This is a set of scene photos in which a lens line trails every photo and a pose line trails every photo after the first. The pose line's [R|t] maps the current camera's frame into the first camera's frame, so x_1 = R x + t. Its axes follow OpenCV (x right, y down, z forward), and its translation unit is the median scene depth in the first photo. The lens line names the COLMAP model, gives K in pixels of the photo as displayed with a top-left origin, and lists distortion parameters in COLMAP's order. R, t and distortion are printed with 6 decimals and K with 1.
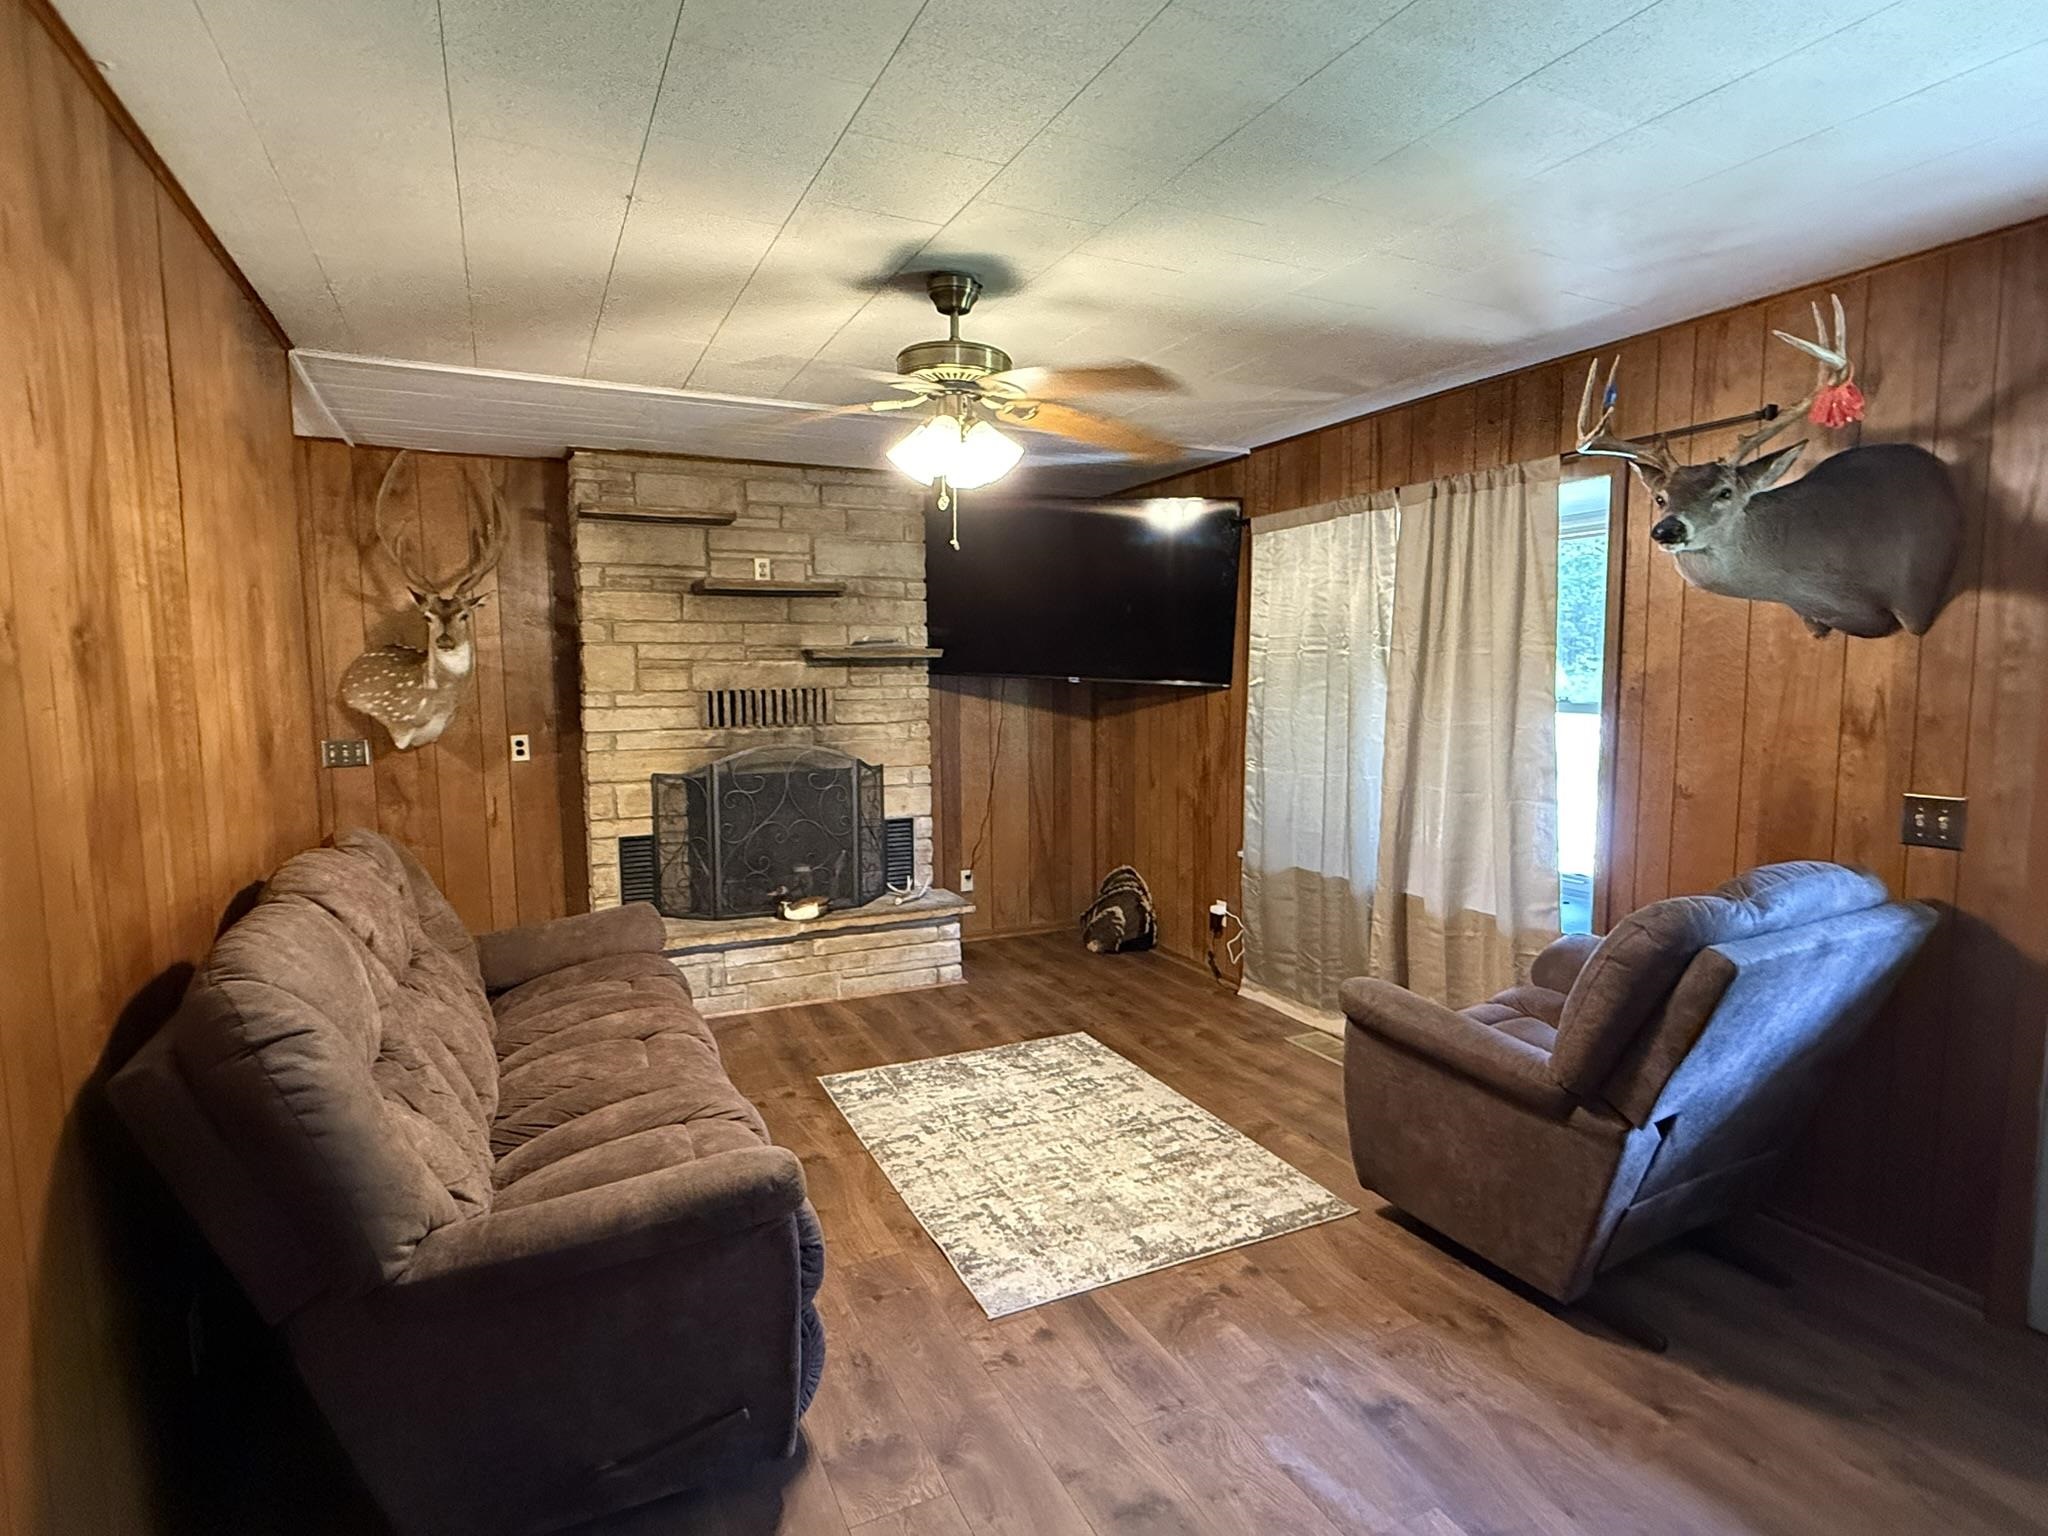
lens RADIAL K [[1061.0, 0, 1026.7], [0, 1061.0, 768.5], [0, 0, 1]] dist [0.017464, 0.000401]
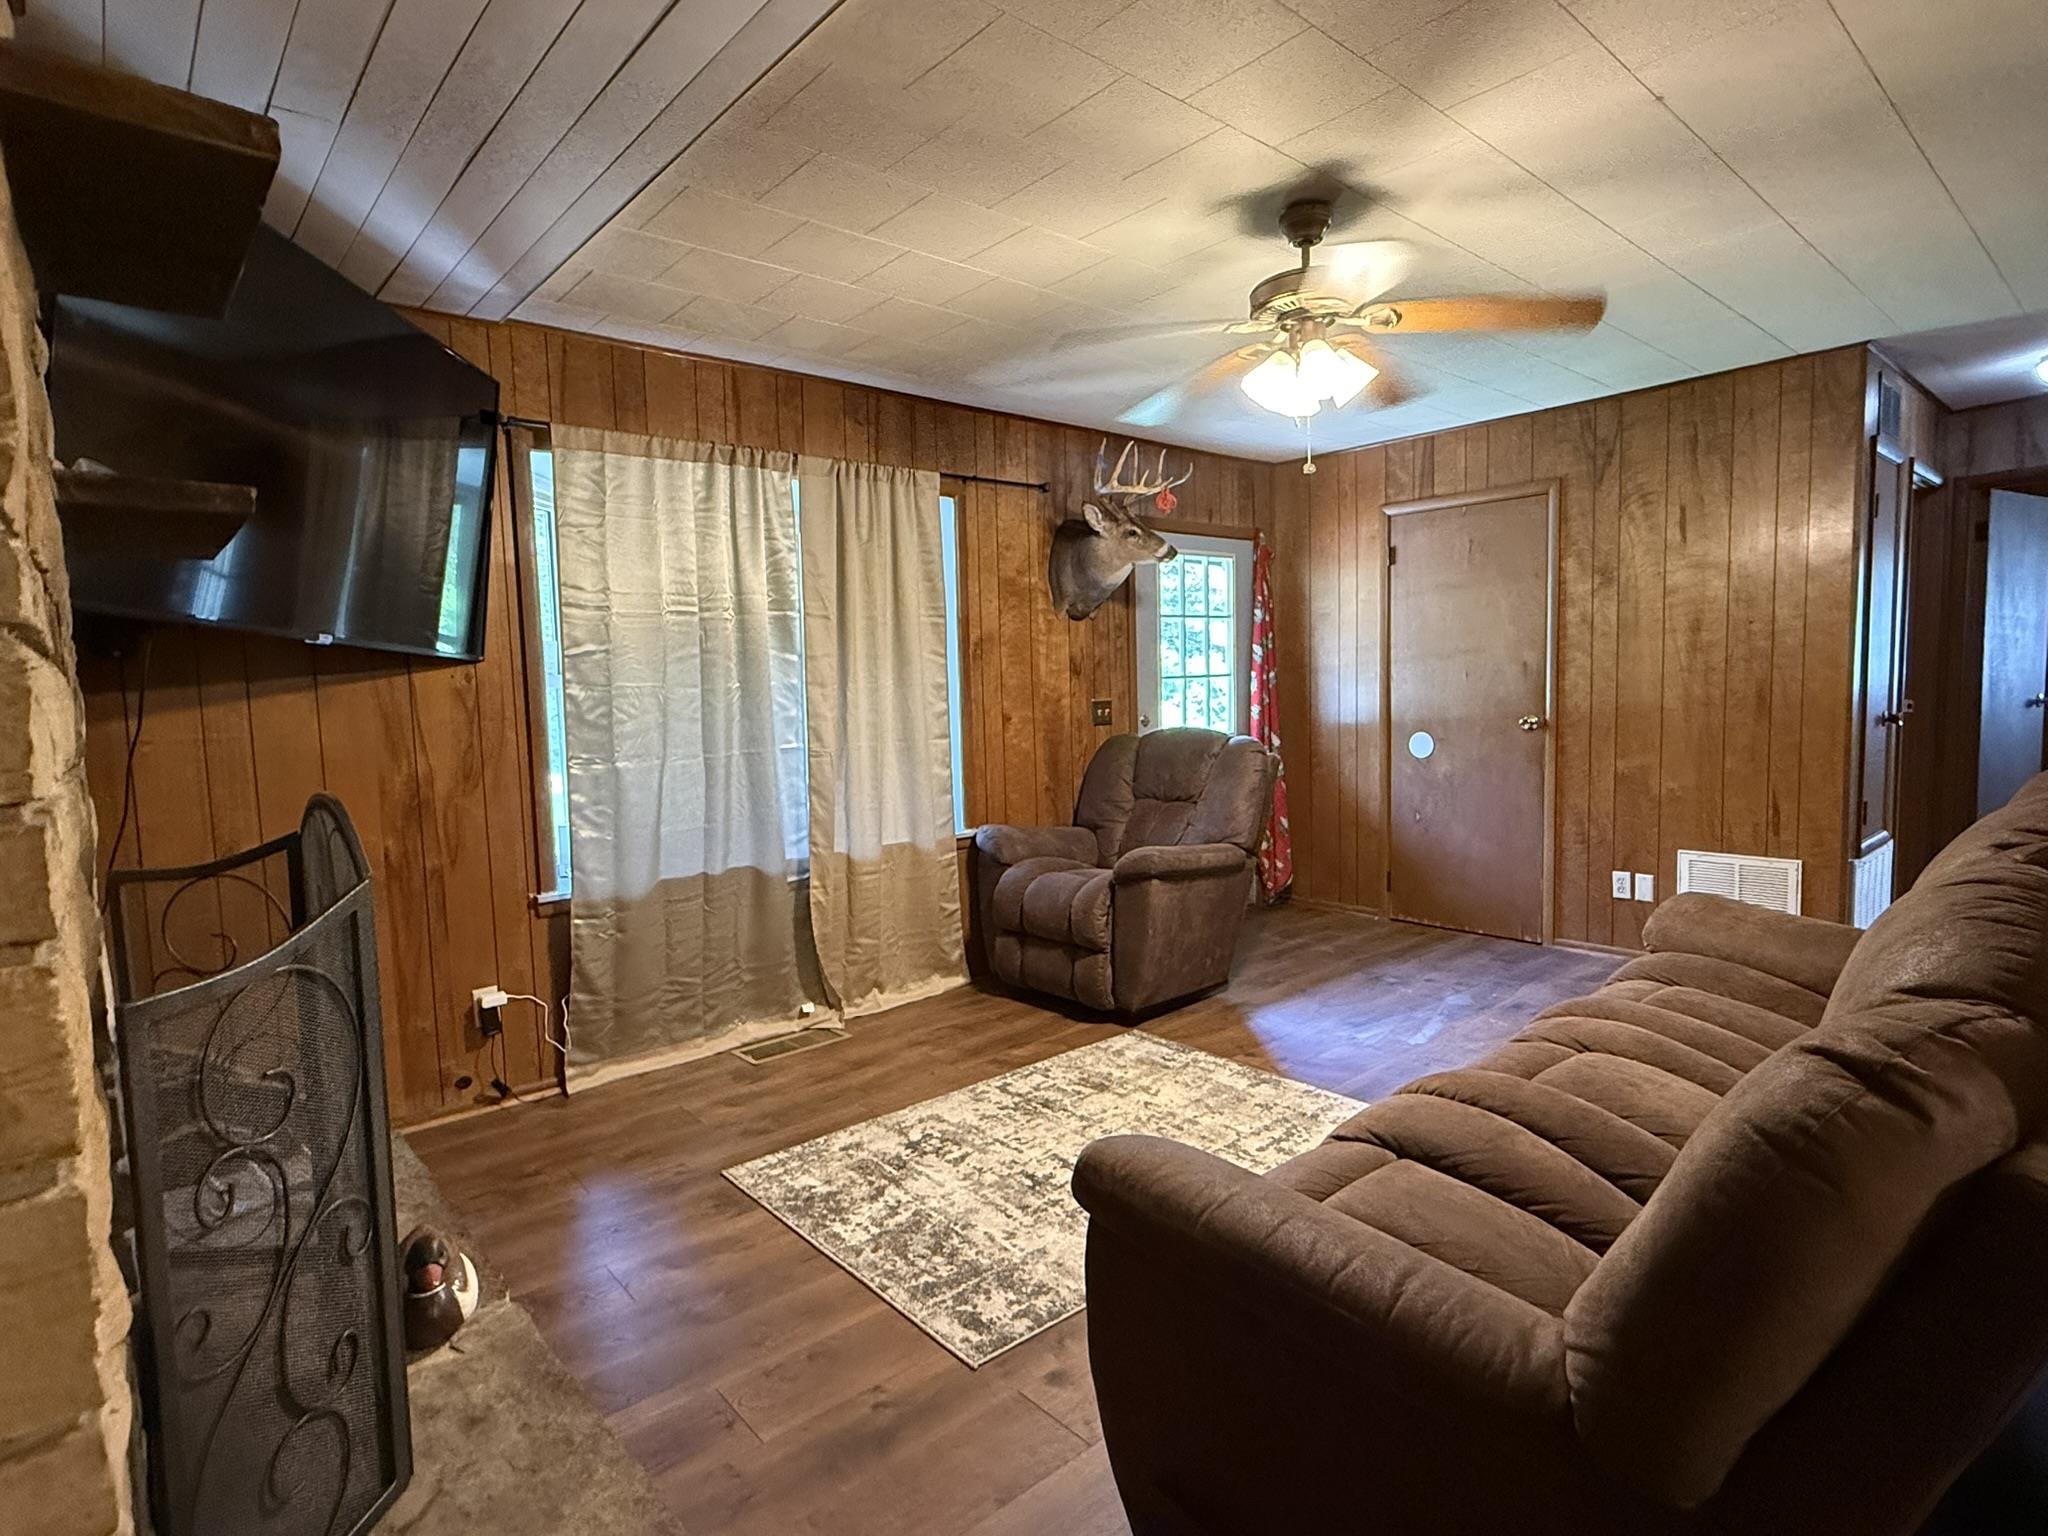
lens RADIAL K [[1061.0, 0, 1027.2], [0, 1061.0, 766.9], [0, 0, 1]] dist [0.017464, 0.000401]
pose [[-0.268235, -0.063199, 0.961278, -0.706849], [0.120494, 0.987809, 0.098566, -0.045156], [-0.955788, 0.142267, -0.257350, 1.107394]]
